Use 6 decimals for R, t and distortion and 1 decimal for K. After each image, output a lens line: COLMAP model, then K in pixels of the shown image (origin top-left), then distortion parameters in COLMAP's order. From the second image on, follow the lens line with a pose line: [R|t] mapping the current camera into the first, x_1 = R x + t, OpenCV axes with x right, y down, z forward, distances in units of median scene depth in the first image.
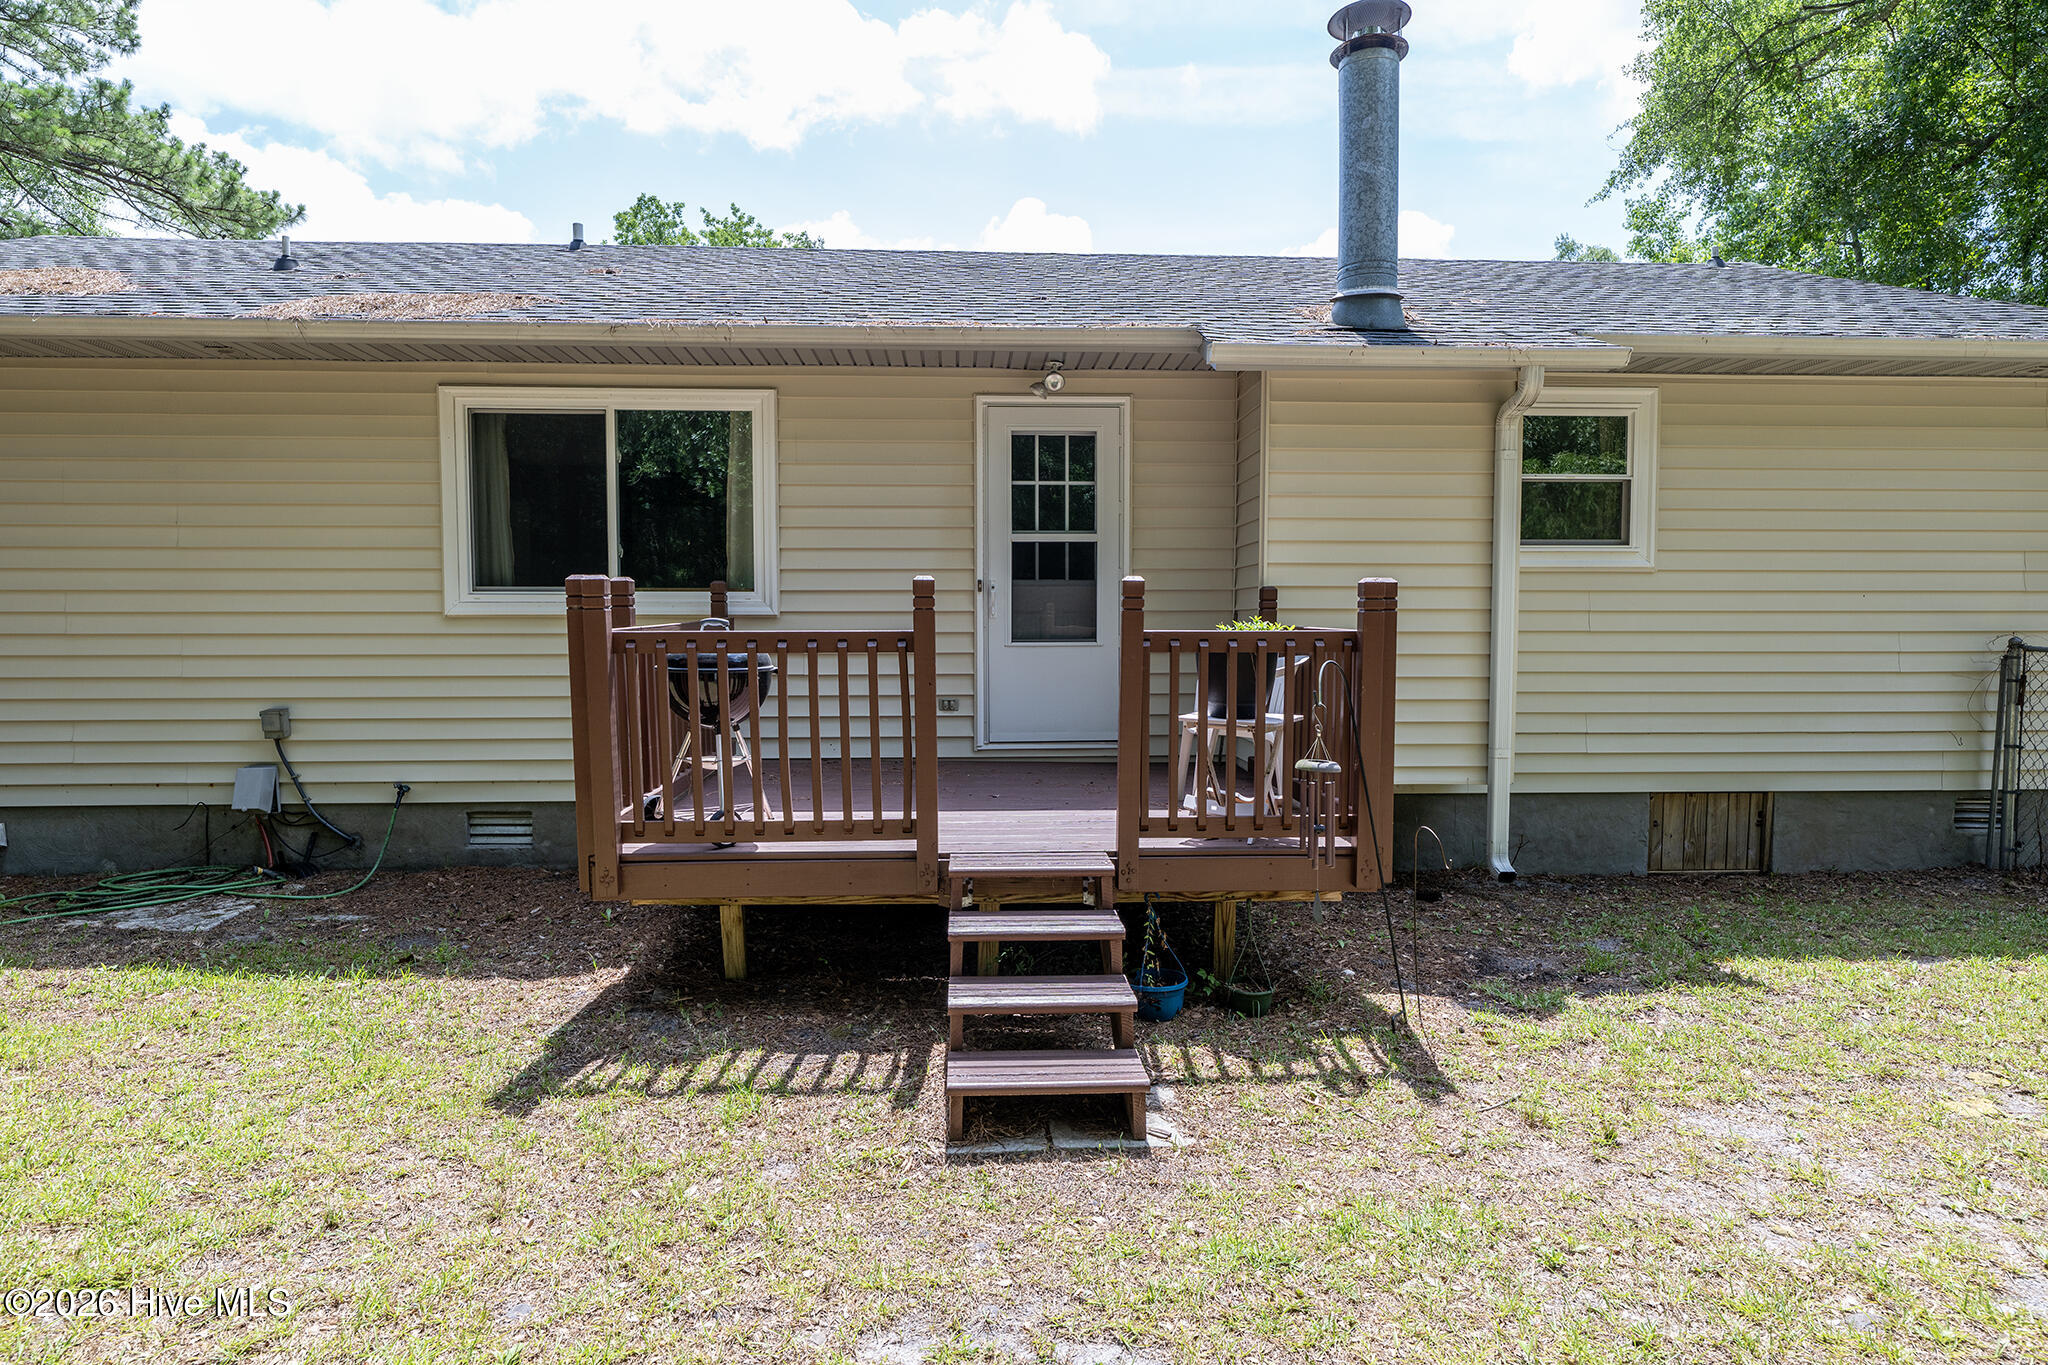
lens RADIAL K [[1086.3, 0, 1013.5], [0, 1086.3, 685.3], [0, 0, 1]] dist [-0.002048, -0.000813]
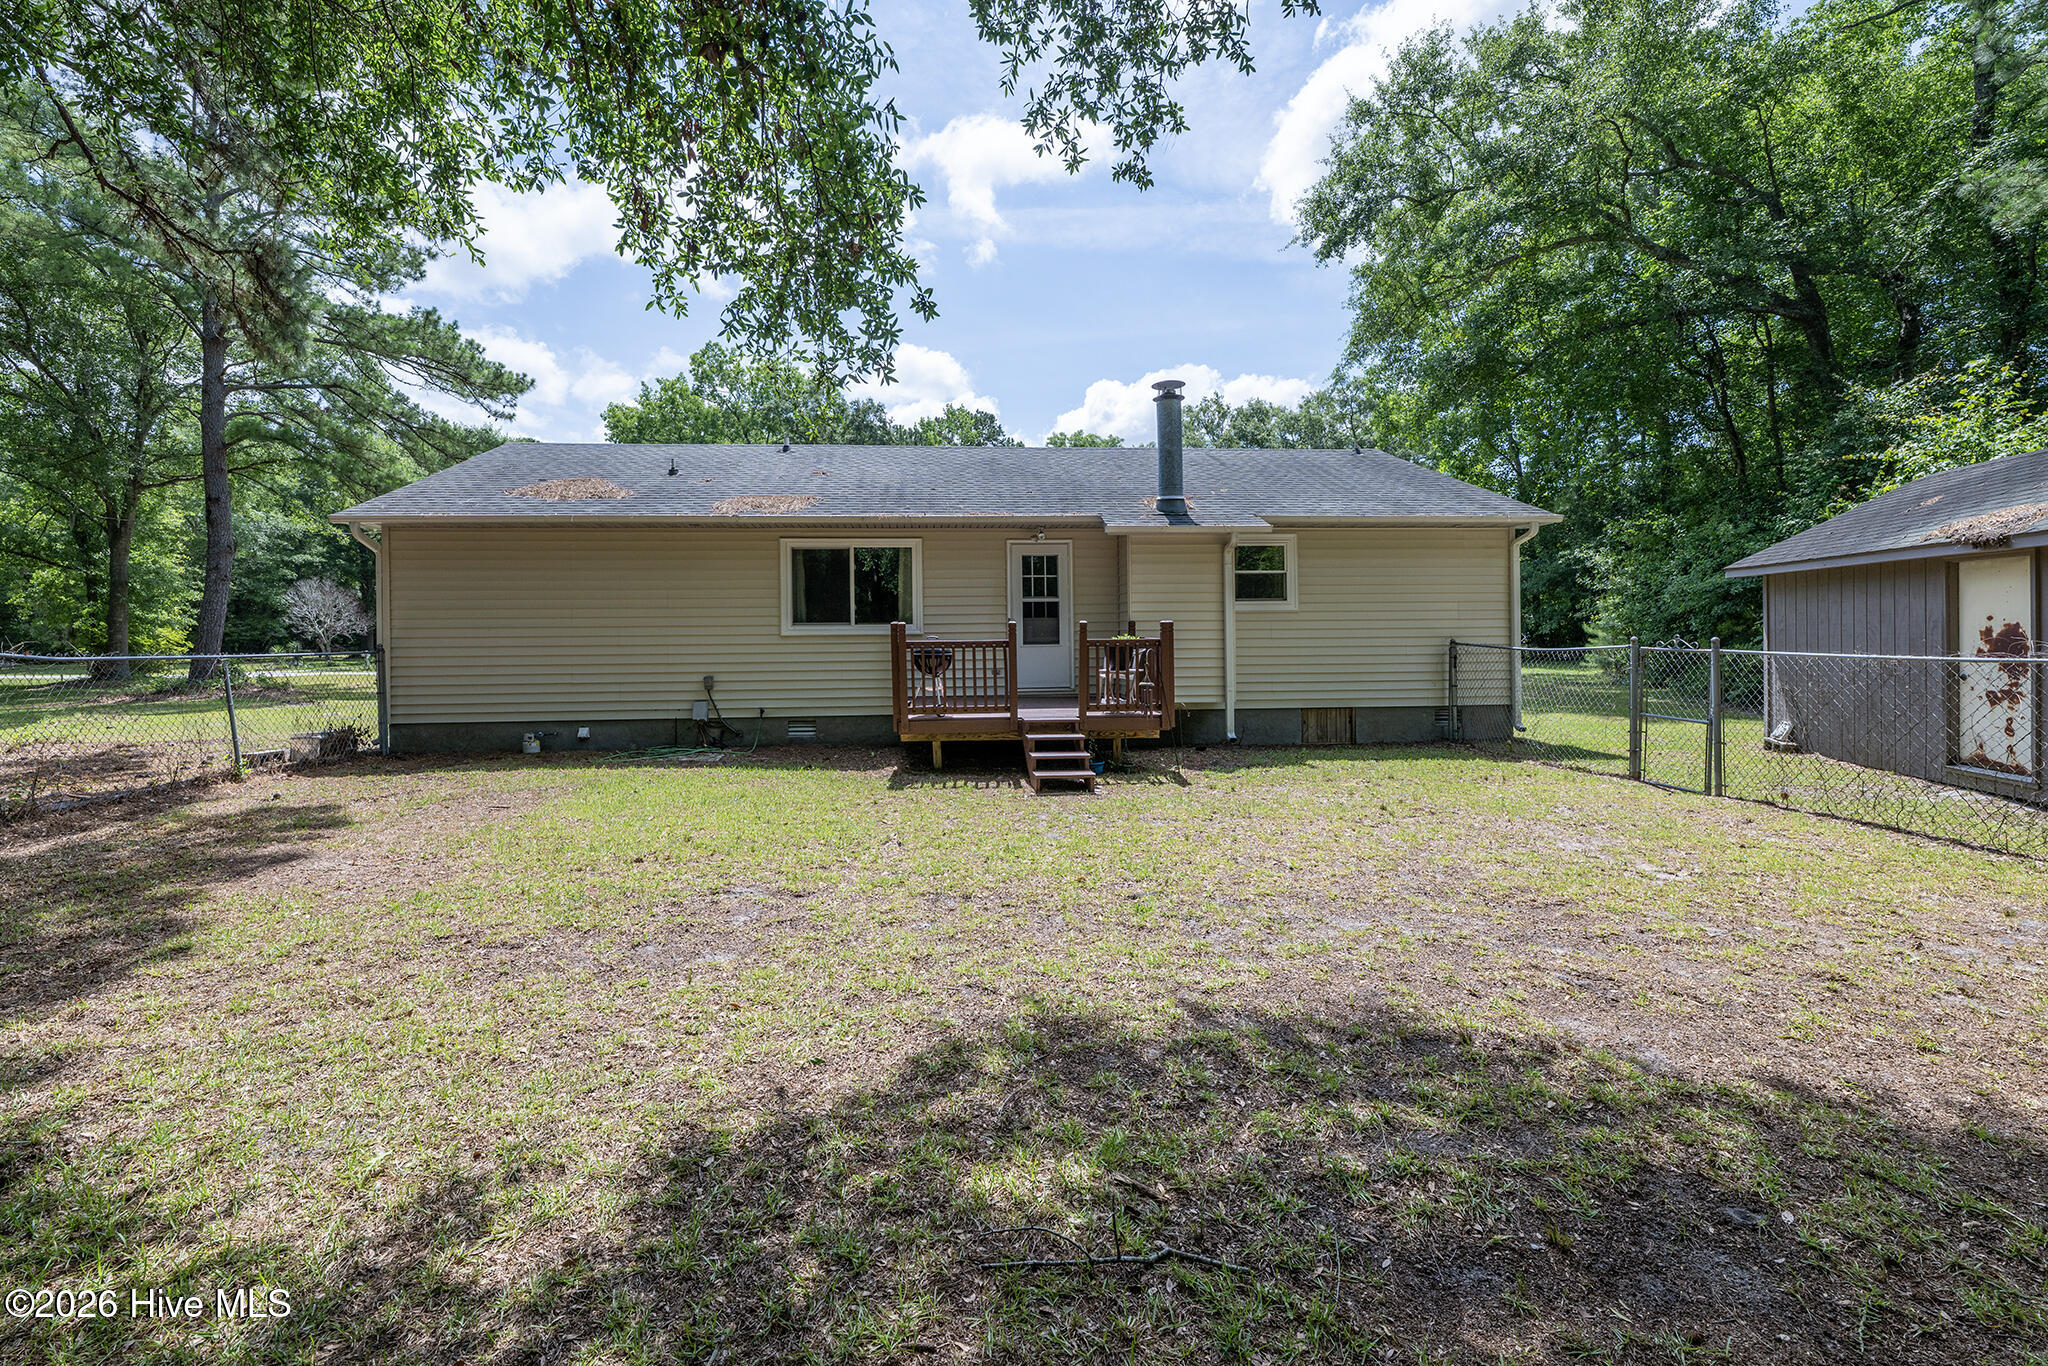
lens RADIAL K [[809.8, 0, 968.3], [0, 809.8, 625.0], [0, 0, 1]] dist [-0.000624, 0.000508]
pose [[0.999851, -0.009242, 0.014587, -0.145434], [0.010194, 0.997727, -0.066606, 0.032726], [-0.013938, 0.066745, 0.997673, -0.739217]]
